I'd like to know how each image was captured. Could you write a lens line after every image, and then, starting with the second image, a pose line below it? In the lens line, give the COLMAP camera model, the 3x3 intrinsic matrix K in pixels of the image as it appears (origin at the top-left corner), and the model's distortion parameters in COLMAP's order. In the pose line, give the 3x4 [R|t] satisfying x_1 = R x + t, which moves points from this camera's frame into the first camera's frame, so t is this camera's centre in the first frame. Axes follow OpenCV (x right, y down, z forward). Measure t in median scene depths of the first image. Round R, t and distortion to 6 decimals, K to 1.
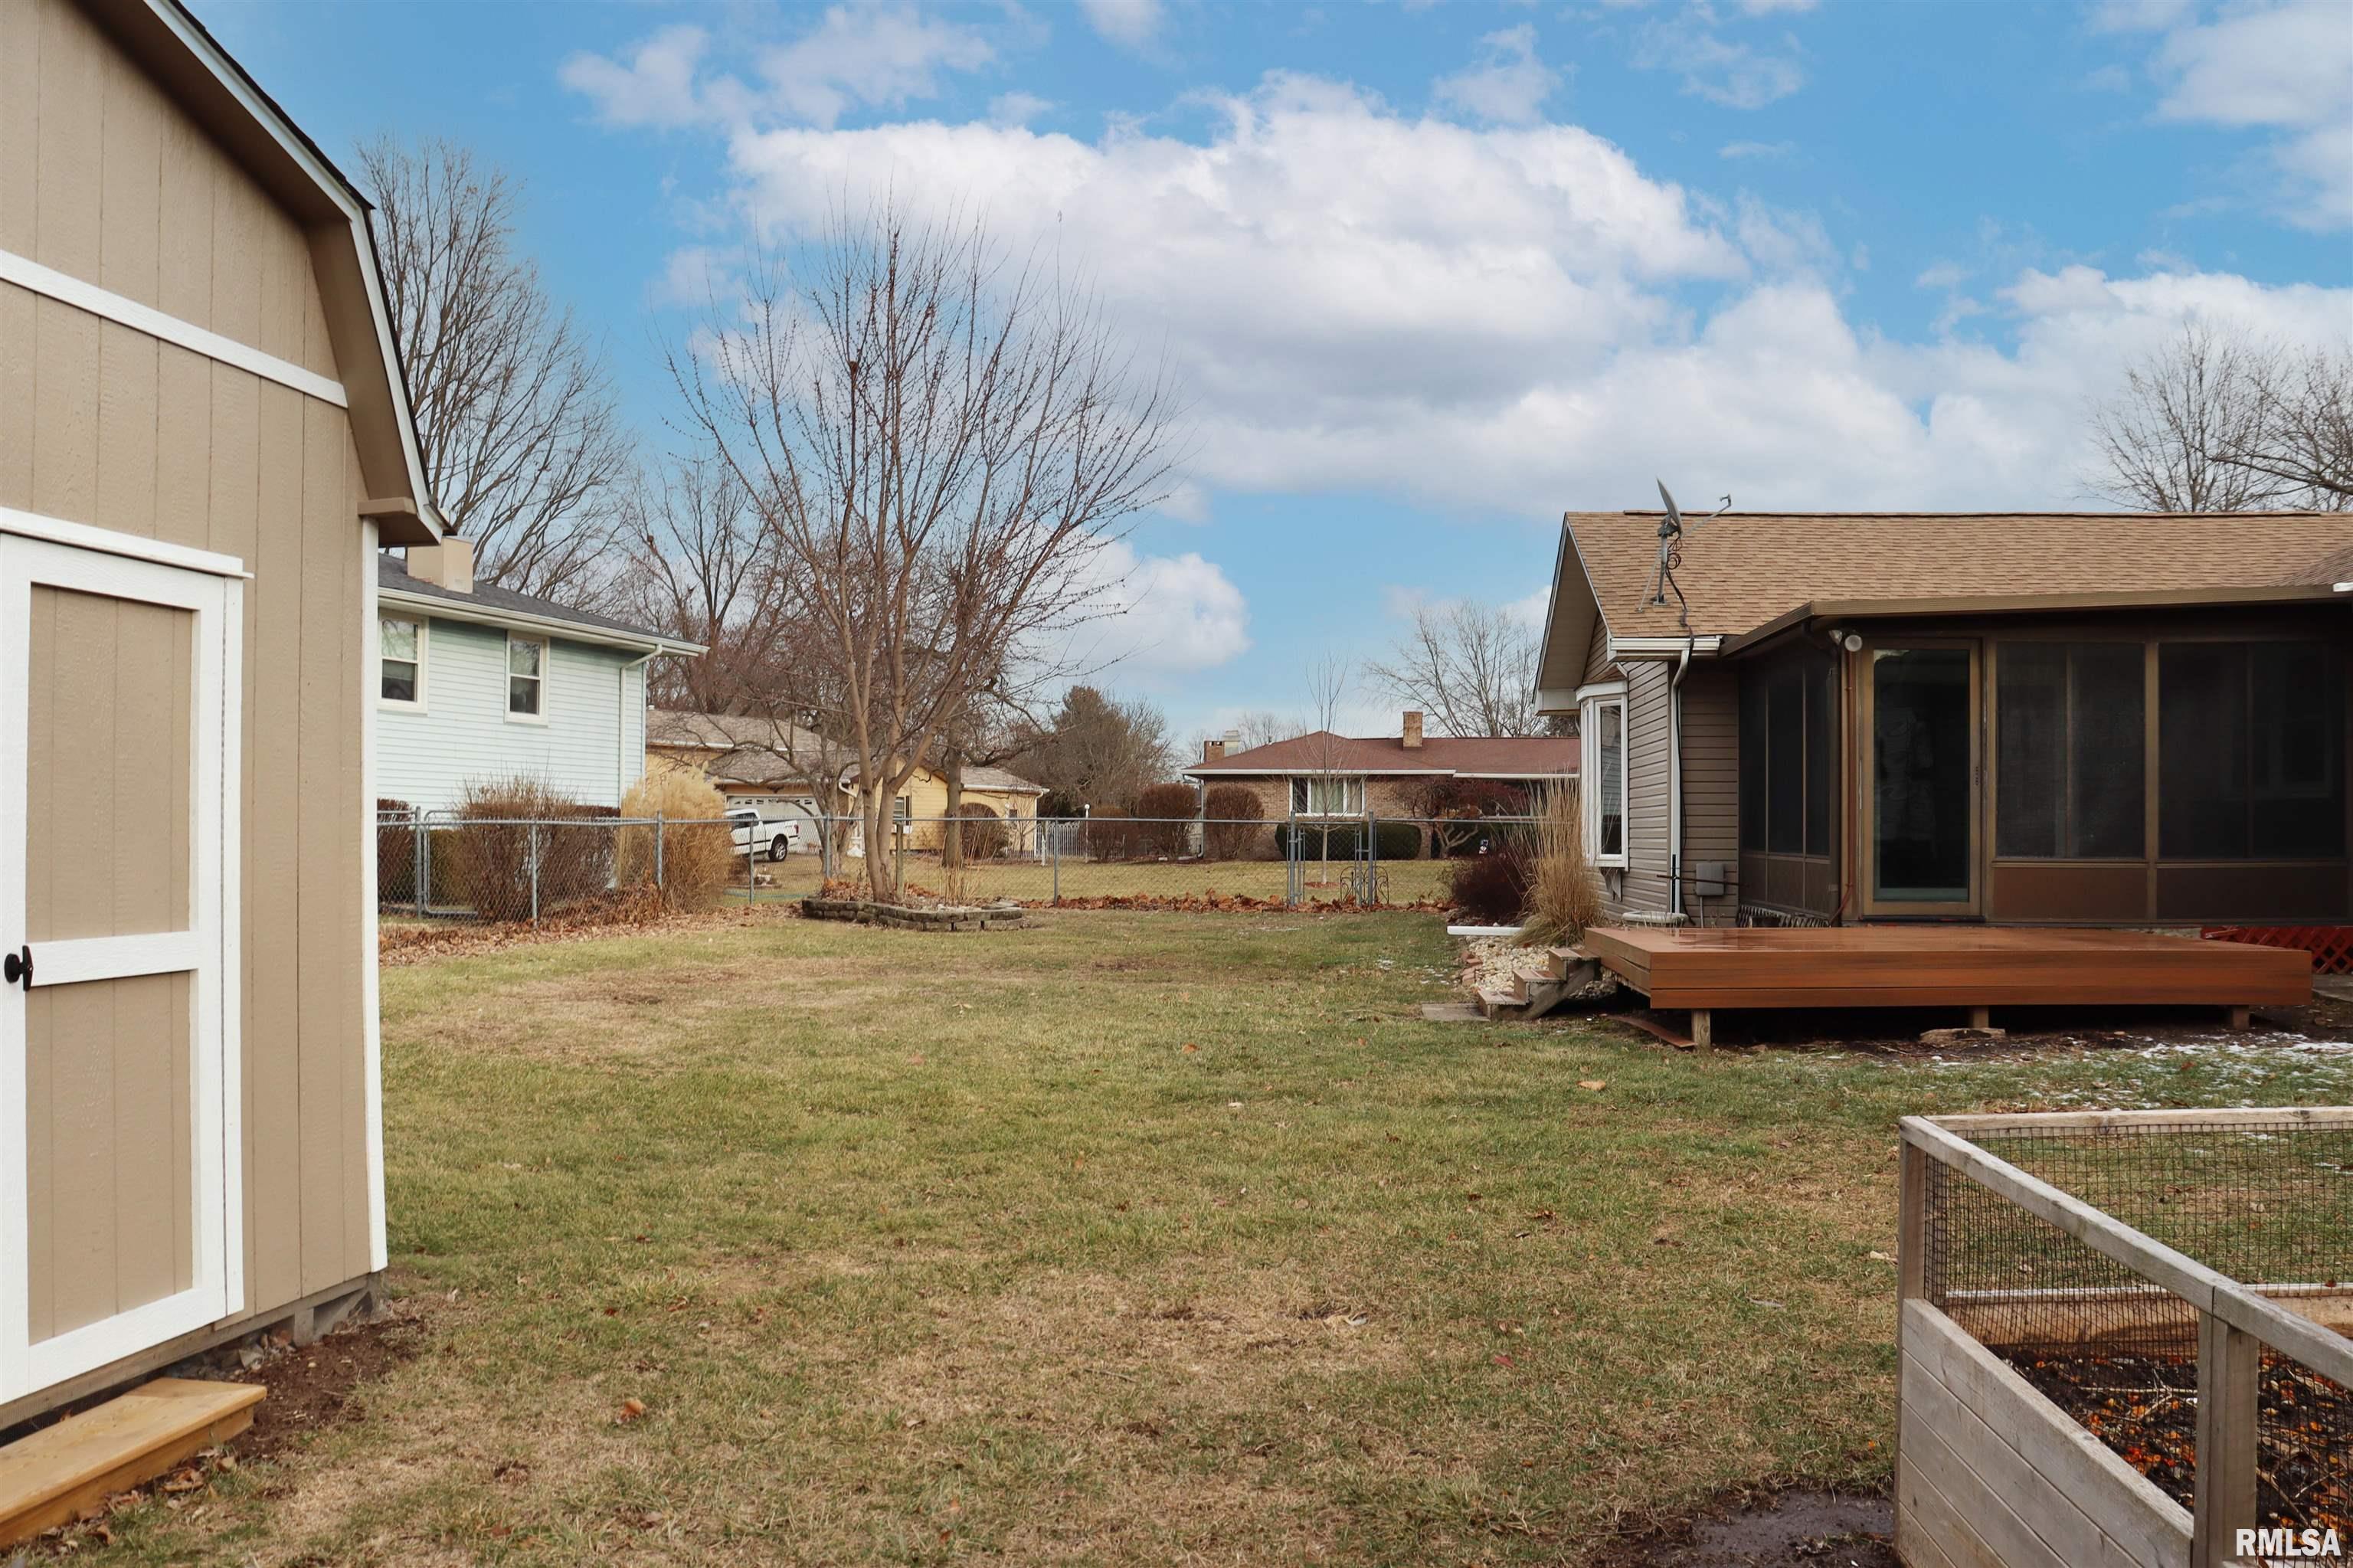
lens RADIAL K [[1989.9, 0, 1176.5], [0, 1989.9, 784.0], [0, 0, 1]] dist [-0.181433, 0.174648]
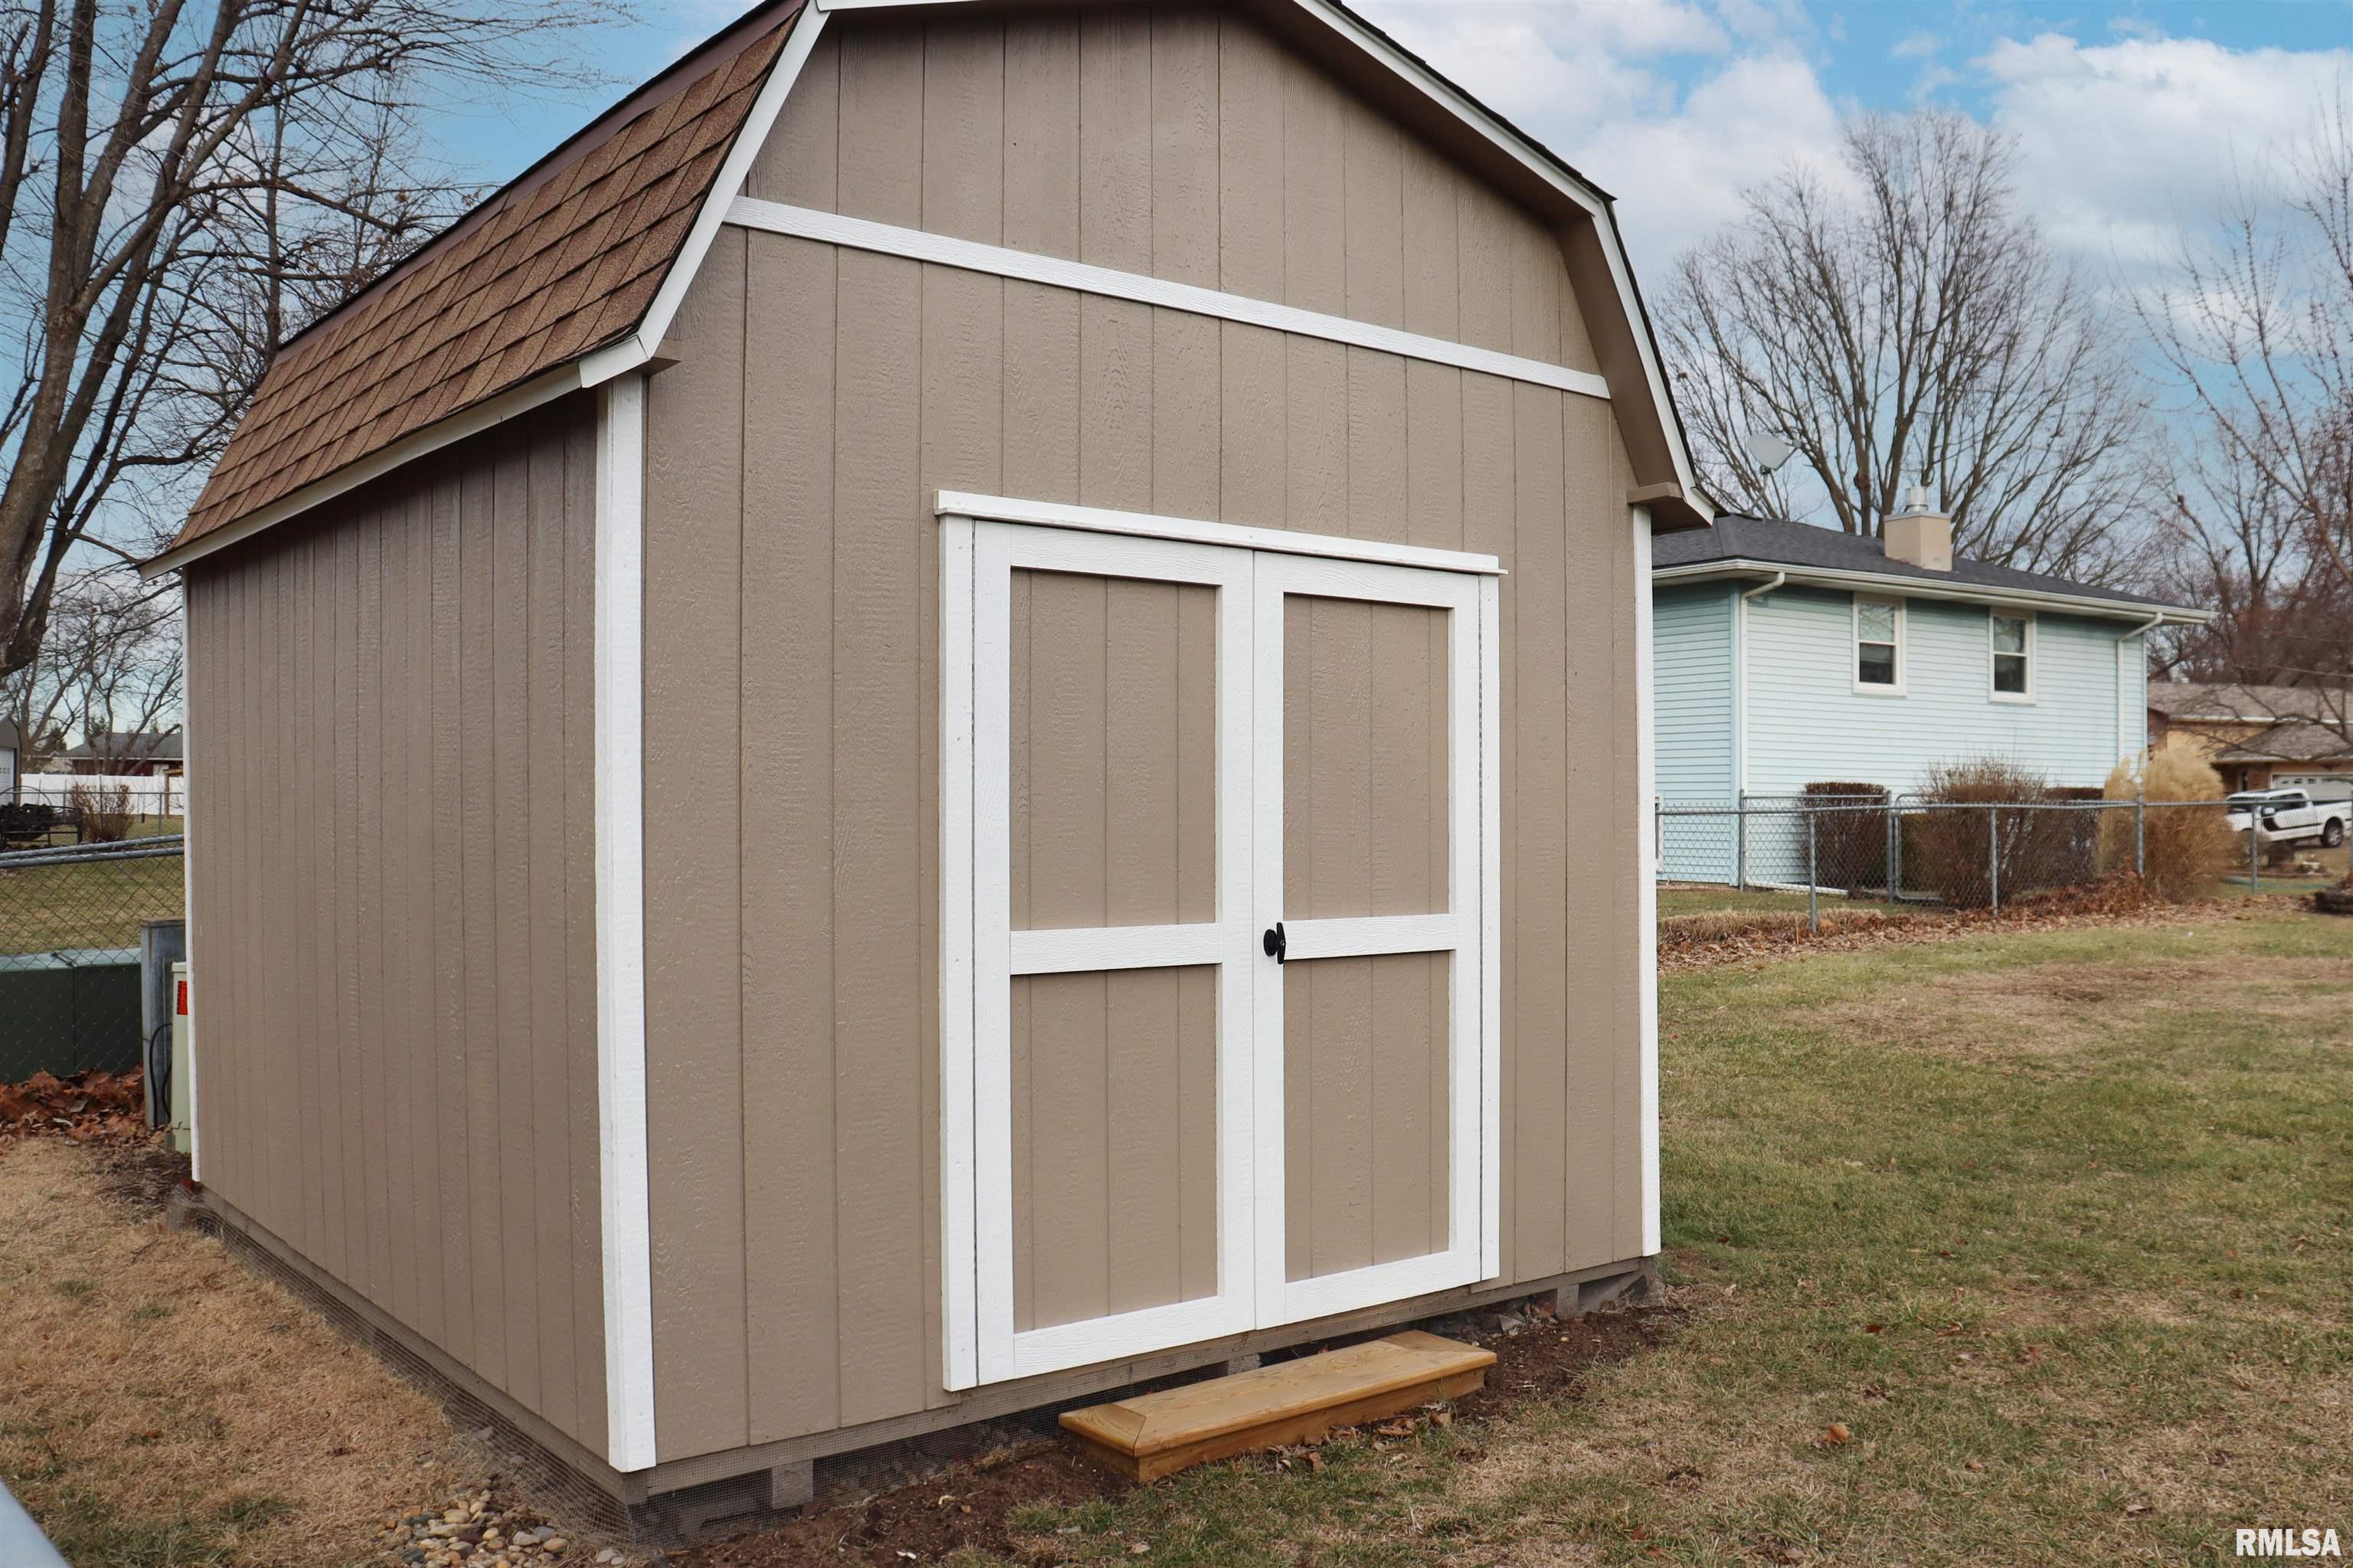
lens RADIAL K [[2013.5, 0, 1176.5], [0, 2013.5, 784.0], [0, 0, 1]] dist [-0.175444, 0.146243]
pose [[0.730969, -0.010266, -0.682333, 0.044847], [0.016220, 0.999866, 0.002332, 0.000163], [0.682218, -0.012772, 0.731038, 0.032585]]
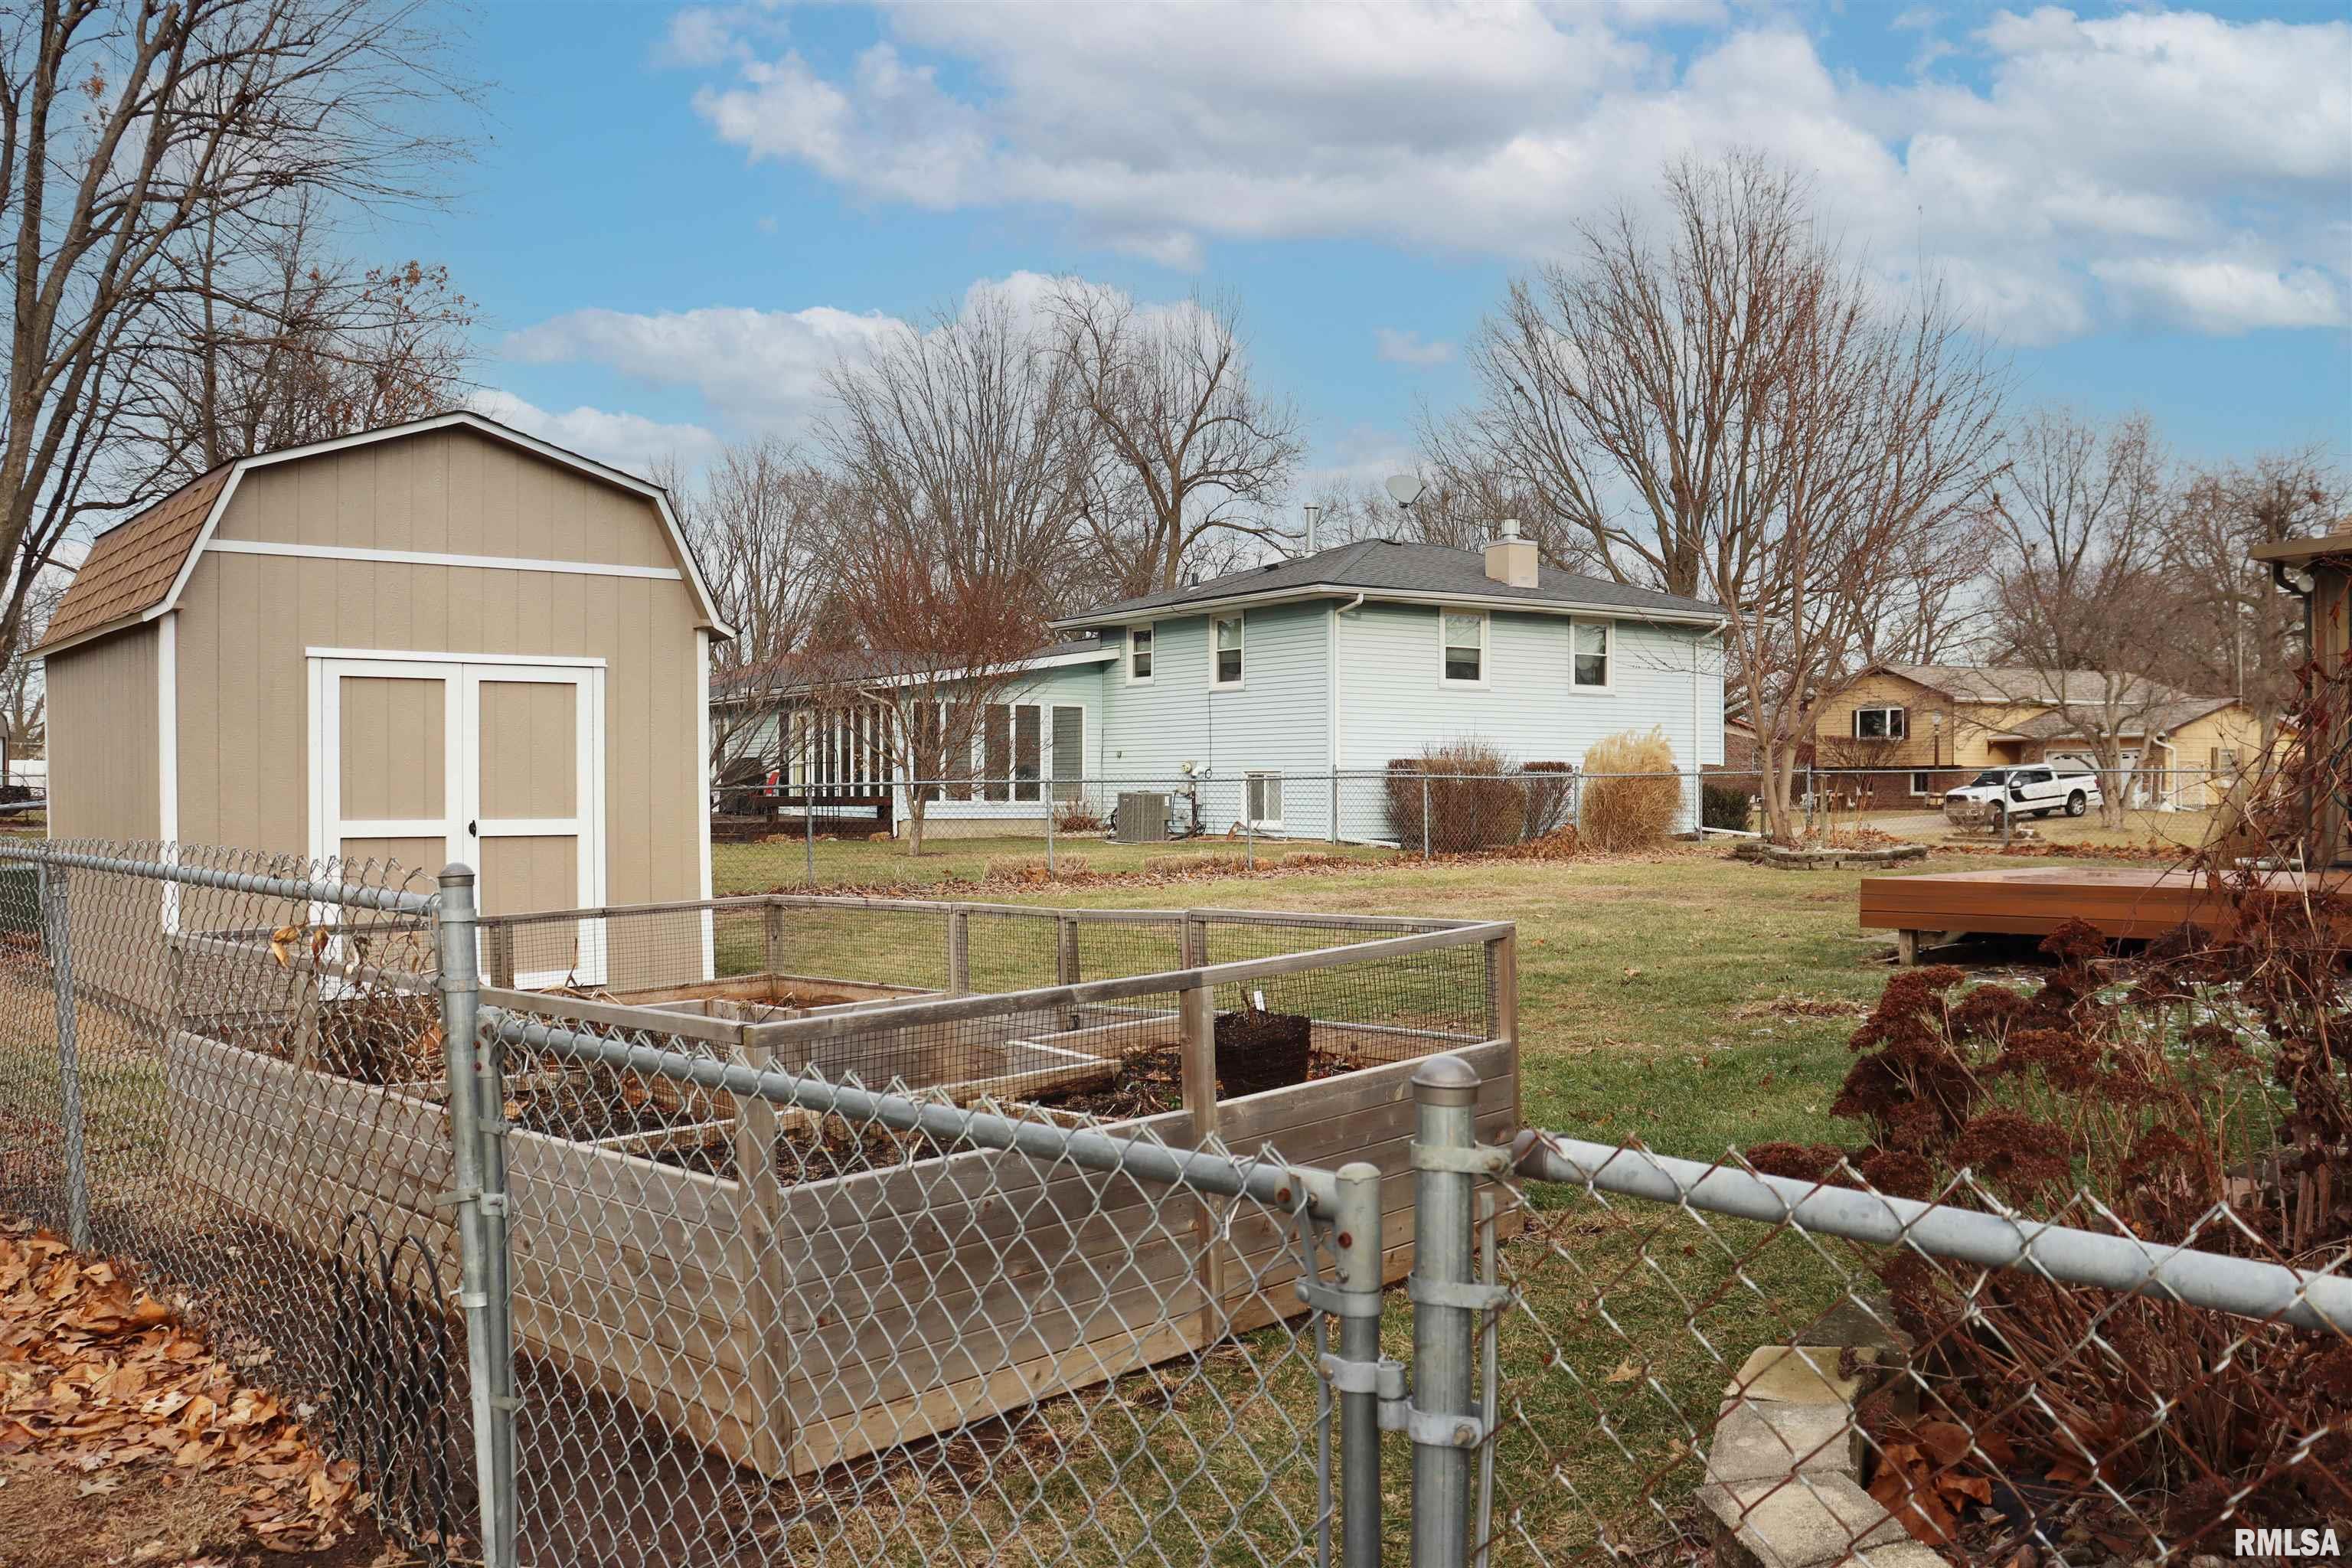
lens RADIAL K [[1989.0, 0, 1176.0], [0, 1989.0, 784.0], [0, 0, 1]] dist [-0.181433, 0.174648]
pose [[0.734124, -0.005600, -0.678992, 0.576872], [0.019719, 0.999720, 0.013075, 0.005628], [0.678729, -0.022988, 0.734029, -0.092936]]
